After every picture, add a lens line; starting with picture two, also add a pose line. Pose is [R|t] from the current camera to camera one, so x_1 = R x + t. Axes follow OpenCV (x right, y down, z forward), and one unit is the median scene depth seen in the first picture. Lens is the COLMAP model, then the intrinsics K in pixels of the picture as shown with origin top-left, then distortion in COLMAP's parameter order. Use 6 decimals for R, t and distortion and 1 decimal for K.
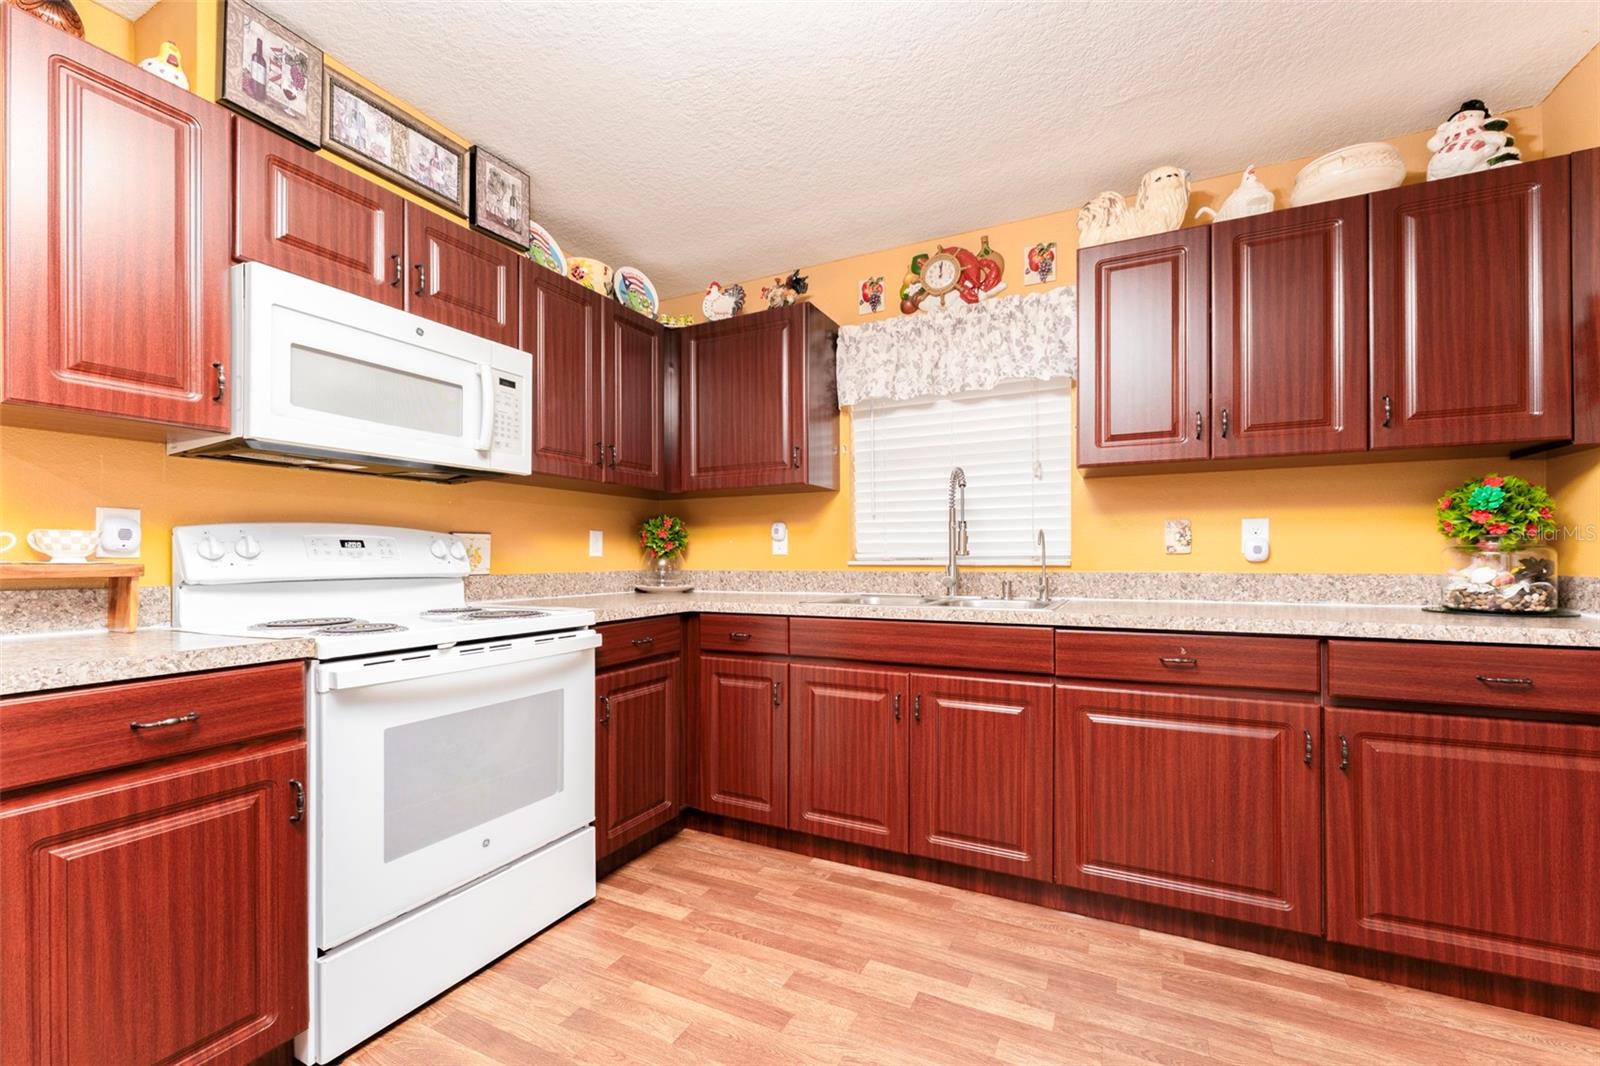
lens RADIAL K [[642.9, 0, 830.5], [0, 642.9, 550.6], [0, 0, 1]] dist [0.000716, -0.000633]
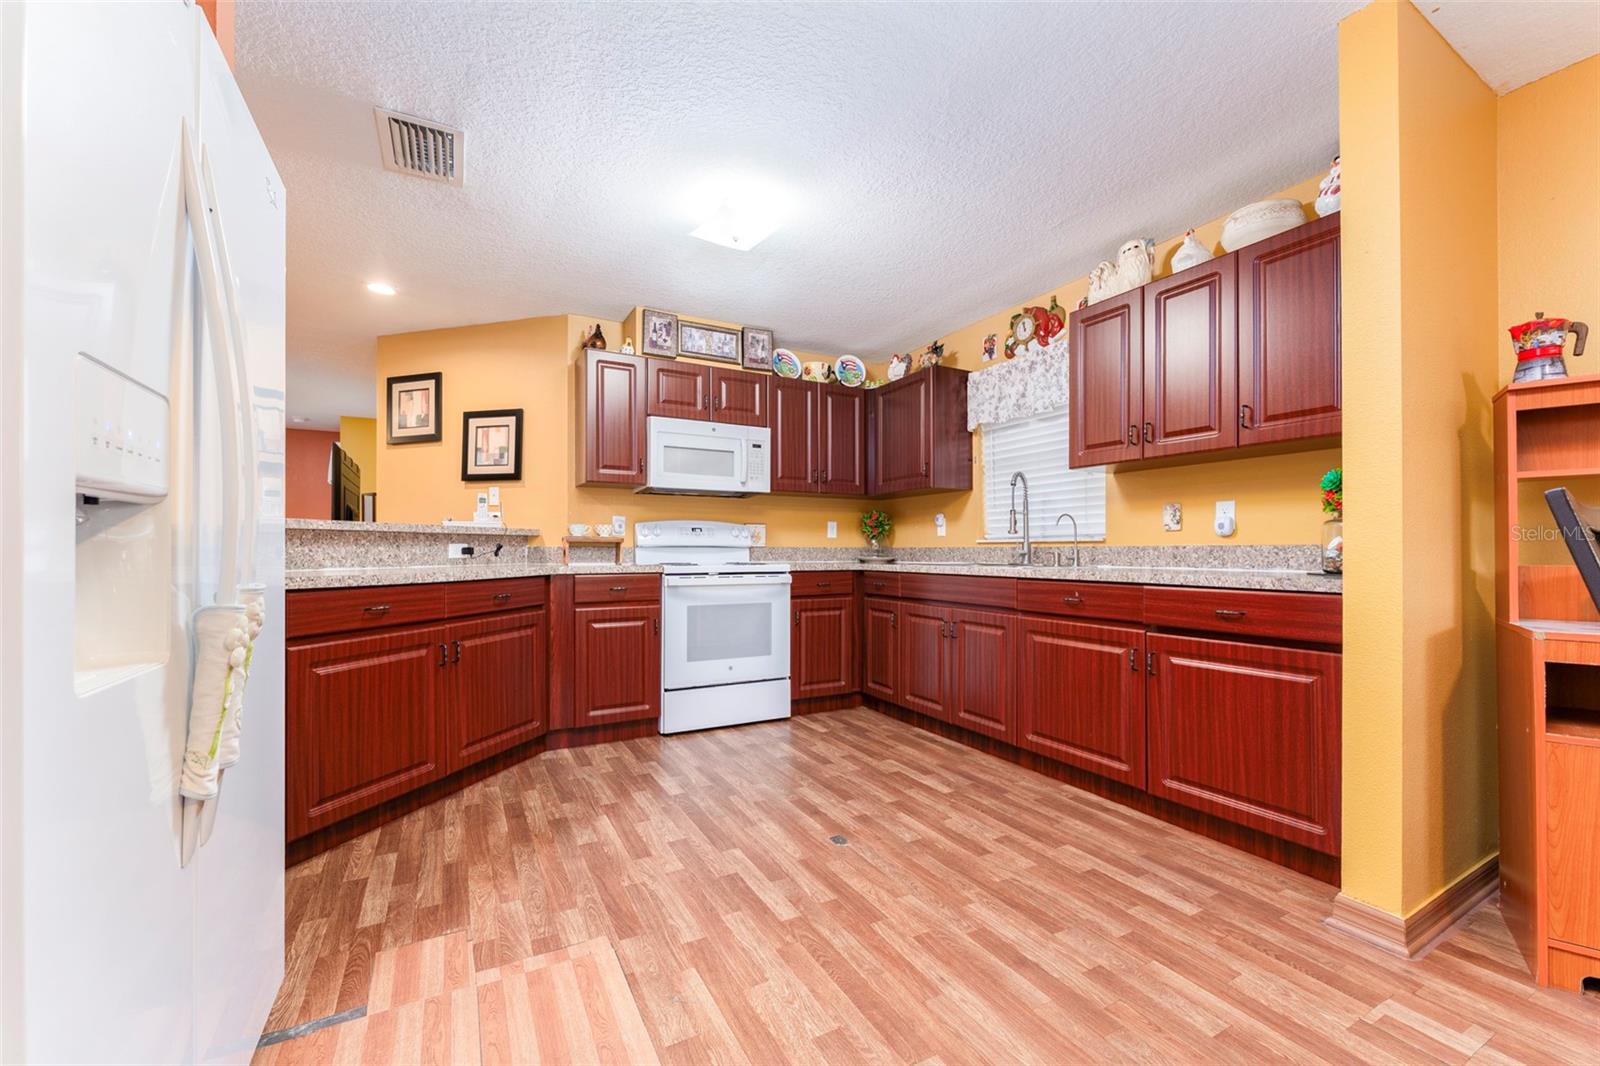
lens RADIAL K [[642.9, 0, 806.0], [0, 642.9, 540.4], [0, 0, 1]] dist [0.000716, -0.000633]
pose [[0.807883, -0.002280, -0.589339, 0.743435], [0.000668, 0.999995, -0.002953, 0.028841], [0.589343, 0.001992, 0.807880, -0.465406]]
